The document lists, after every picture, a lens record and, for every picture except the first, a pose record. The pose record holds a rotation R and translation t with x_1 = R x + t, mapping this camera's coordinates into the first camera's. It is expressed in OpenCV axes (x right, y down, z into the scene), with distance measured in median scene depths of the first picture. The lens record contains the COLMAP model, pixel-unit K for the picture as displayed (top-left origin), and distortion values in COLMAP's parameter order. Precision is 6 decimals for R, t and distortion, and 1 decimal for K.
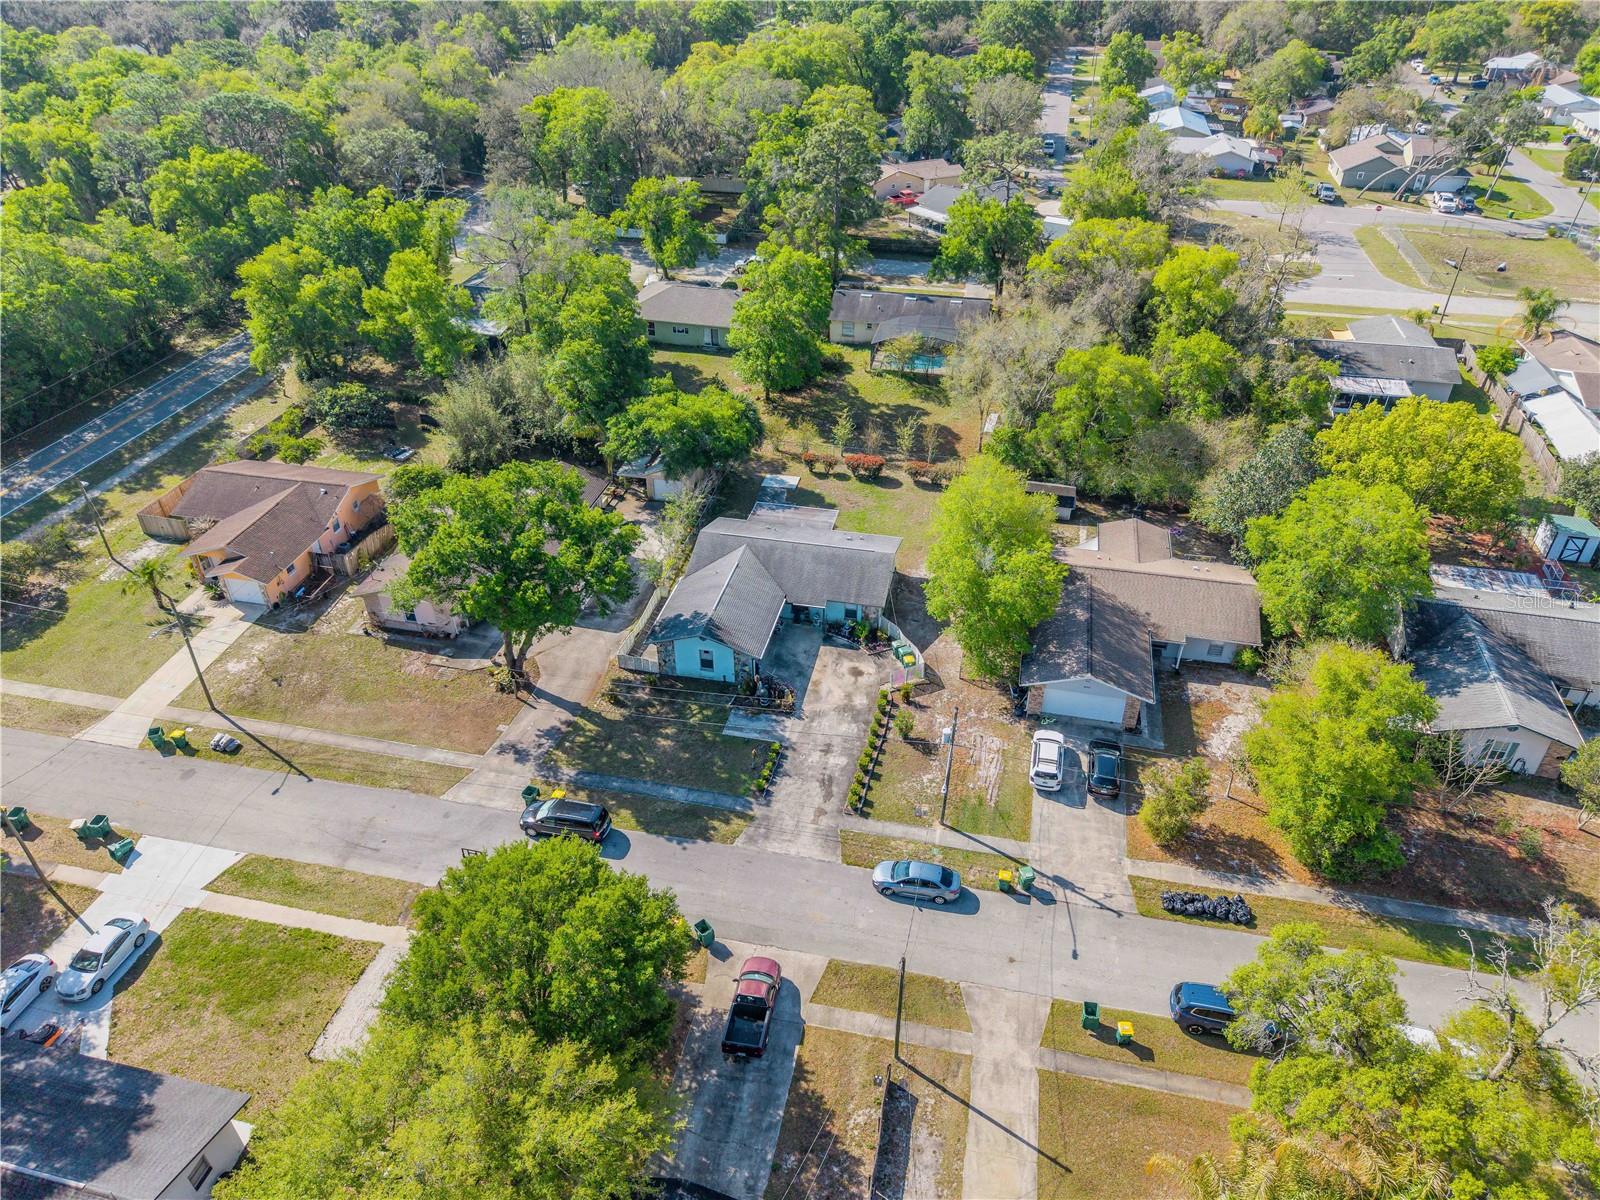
lens RADIAL K [[1081.3, 0, 800.0], [0, 1081.3, 600.0], [0, 0, 1]] dist [0.026400, -0.031090]
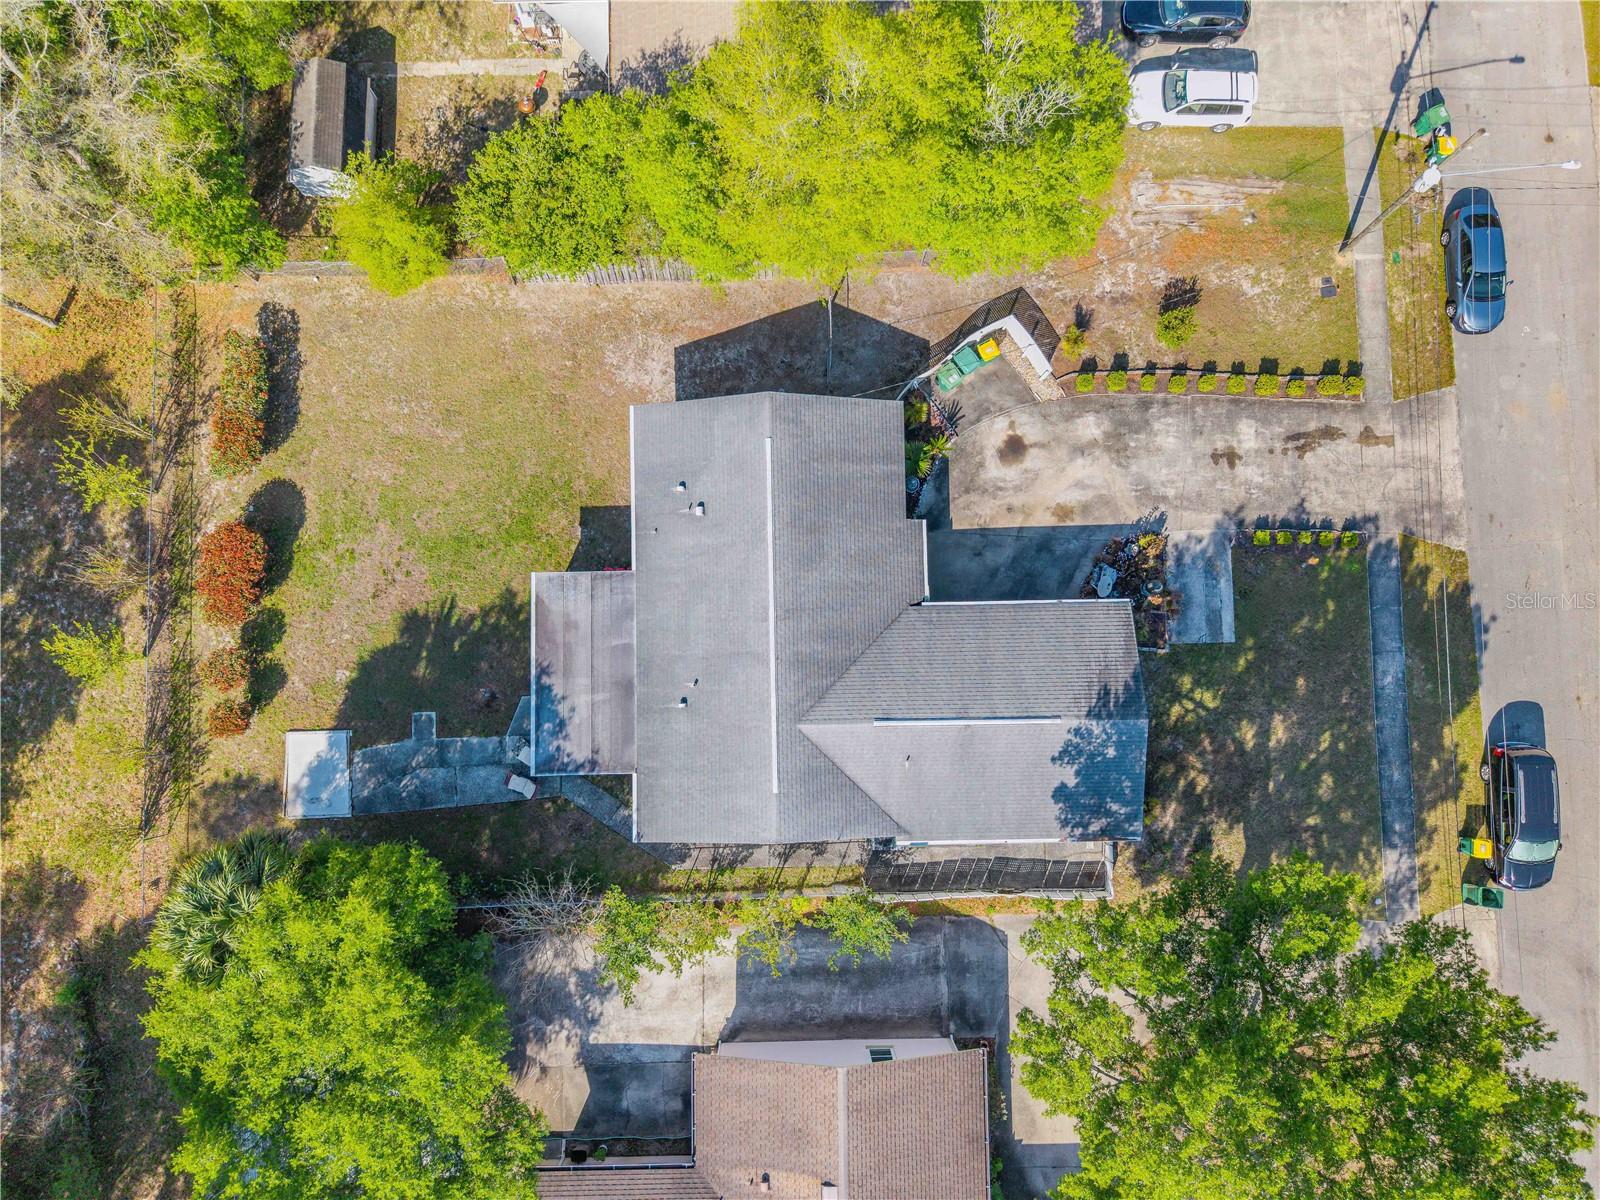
lens RADIAL K [[1092.0, 0, 798.1], [0, 1092.0, 590.9], [0, 0, 1]] dist [0.002047, -0.003931]
pose [[-0.242044, -0.967351, 0.075142, -0.032024], [0.535660, -0.068652, 0.841639, -0.462923], [-0.809002, 0.243964, 0.534788, 0.822945]]
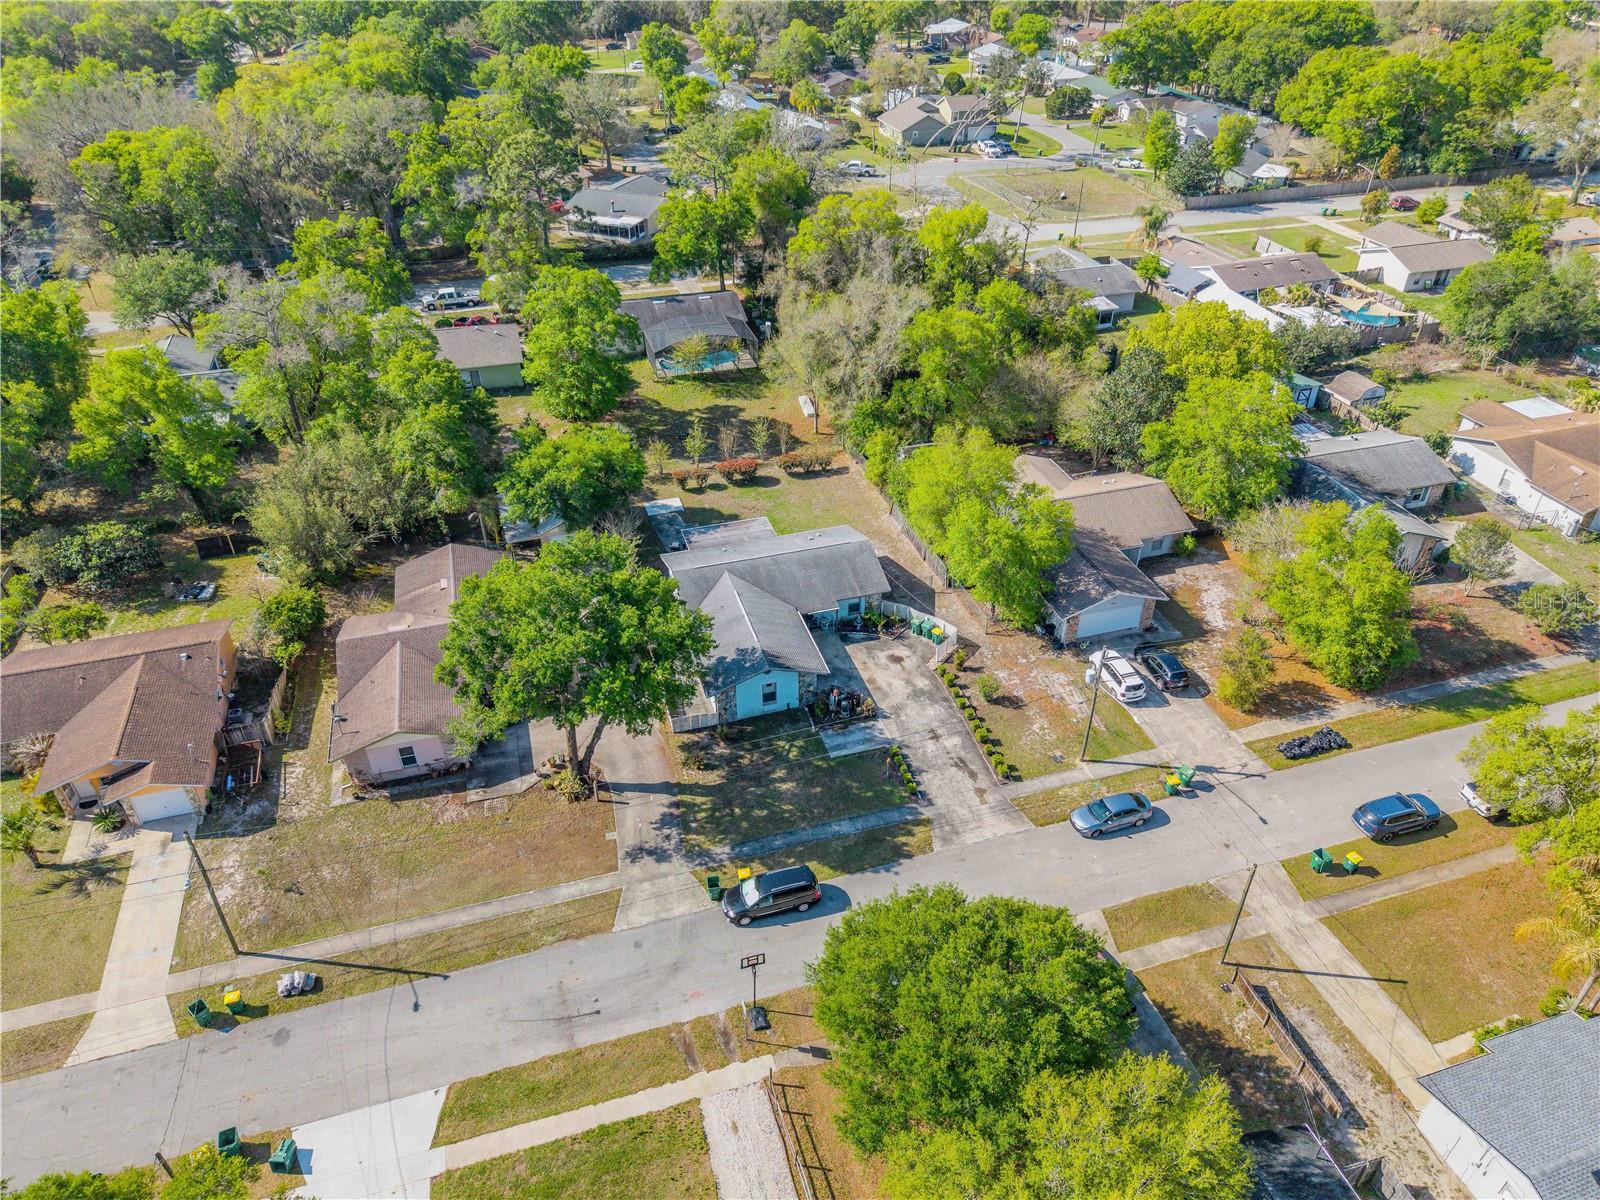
lens RADIAL K [[1081.3, 0, 800.0], [0, 1081.3, 600.0], [0, 0, 1]] dist [0.026400, -0.031090]
pose [[0.870297, -0.280805, 0.404639, -0.424353], [0.279655, 0.958009, 0.063342, -0.076052], [-0.405434, 0.058033, 0.912280, 0.113697]]
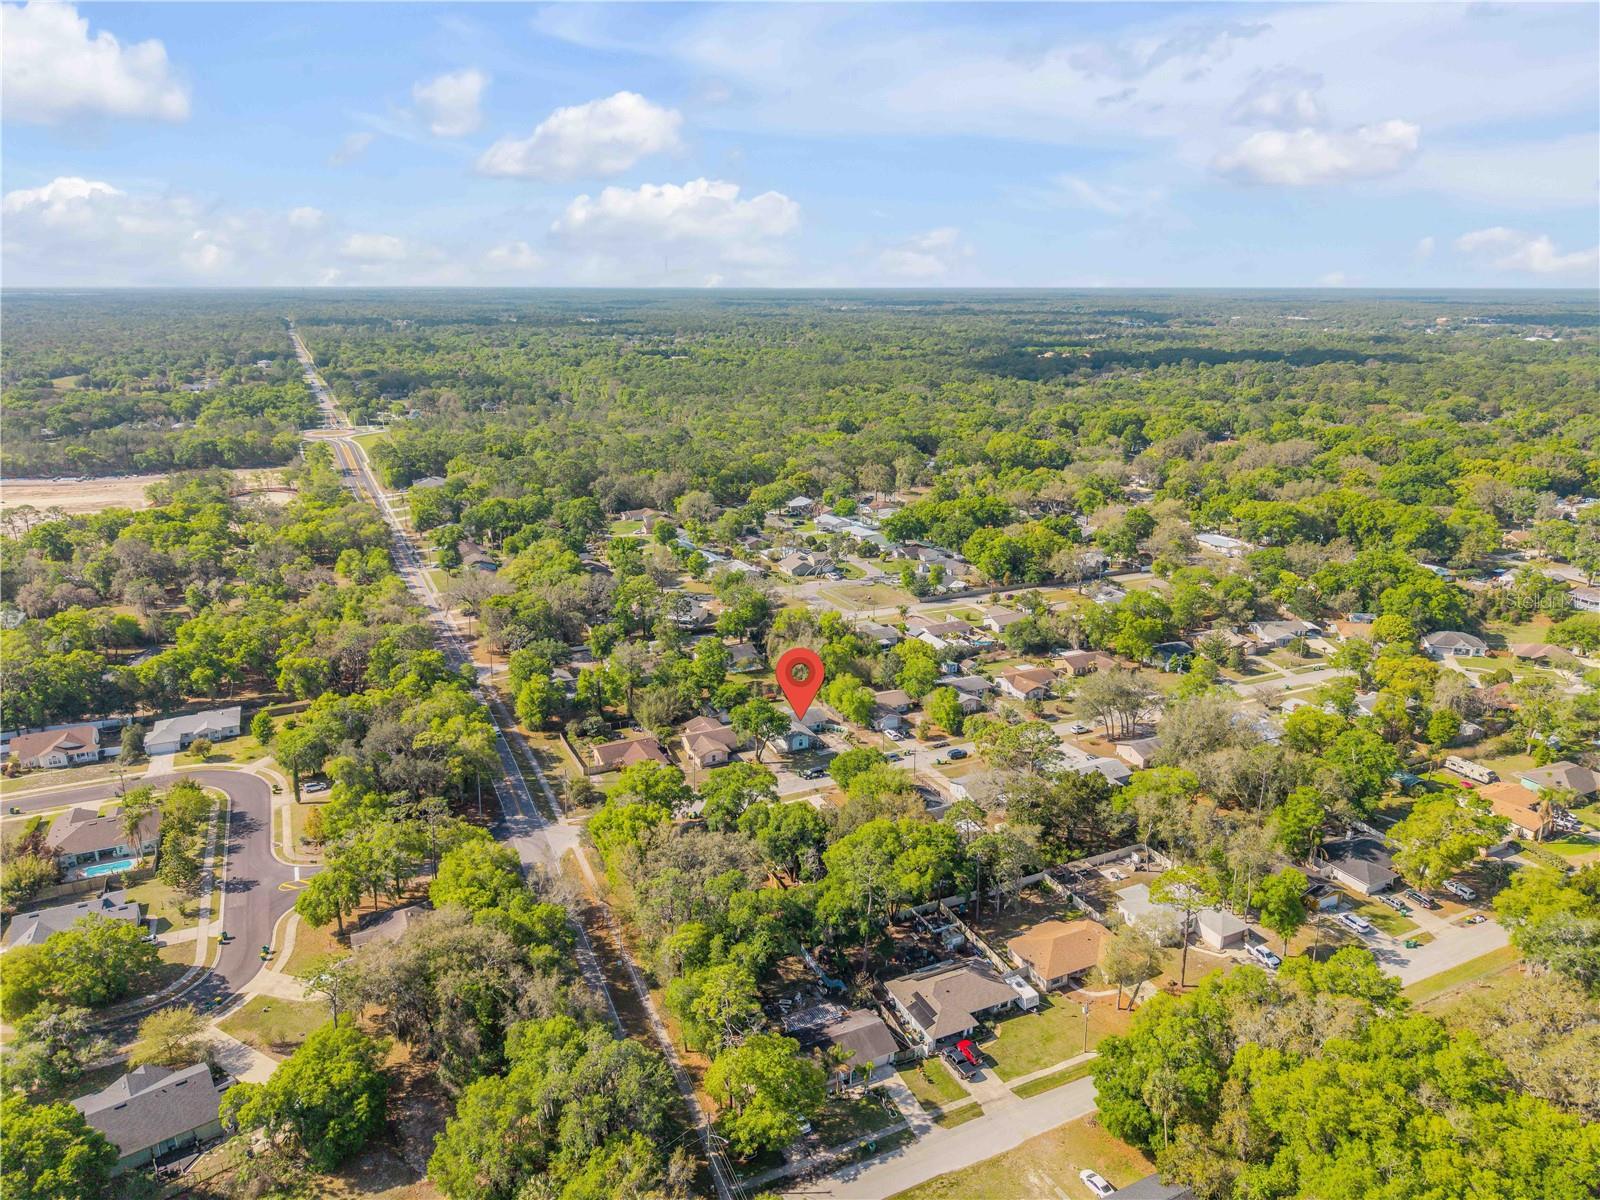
lens RADIAL K [[1081.3, 0, 800.0], [0, 1081.3, 600.0], [0, 0, 1]] dist [0.026400, -0.031090]
pose [[0.785723, -0.169131, 0.595008, -2.127749], [0.347328, 0.916576, -0.198119, 0.329833], [-0.511862, 0.362329, 0.778919, -1.947230]]
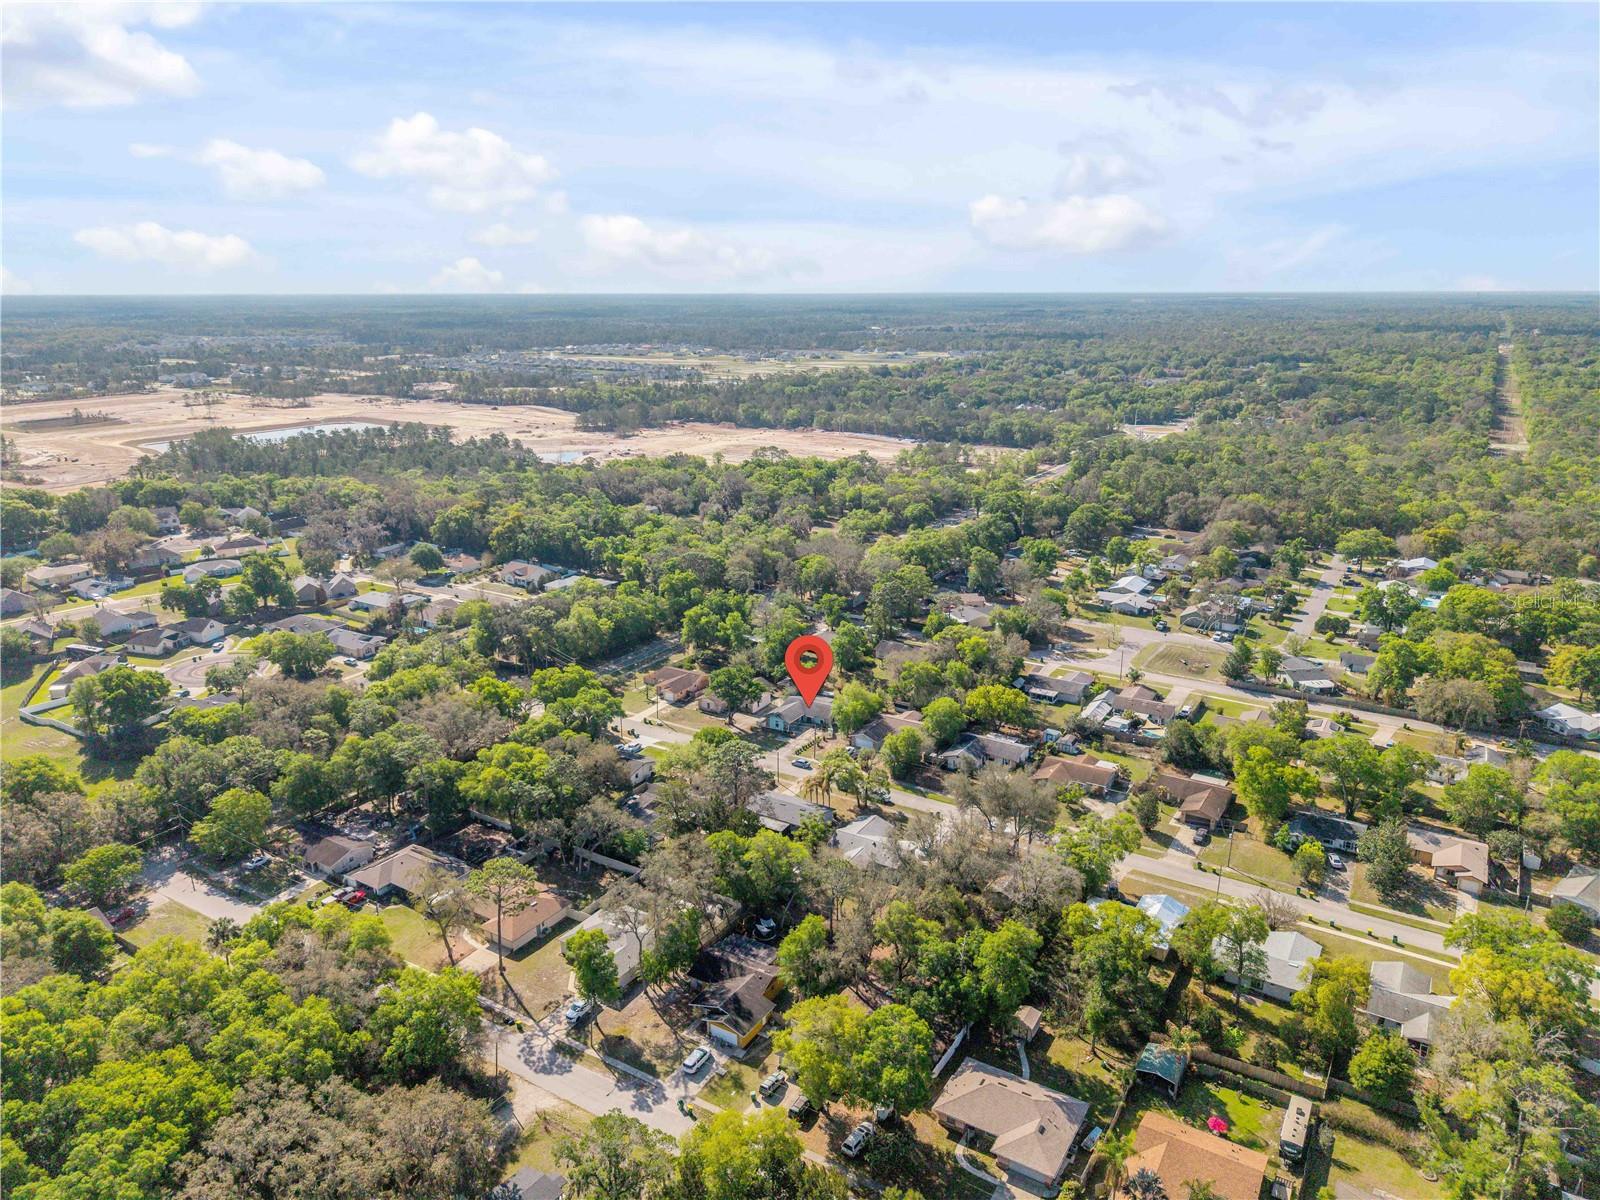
lens RADIAL K [[1092.0, 0, 798.1], [0, 1092.0, 590.9], [0, 0, 1]] dist [0.002047, -0.003931]
pose [[0.942592, 0.089696, -0.321676, 1.153635], [-0.190095, 0.936078, -0.296010, 0.730391], [0.274563, 0.340165, 0.899390, -2.538644]]
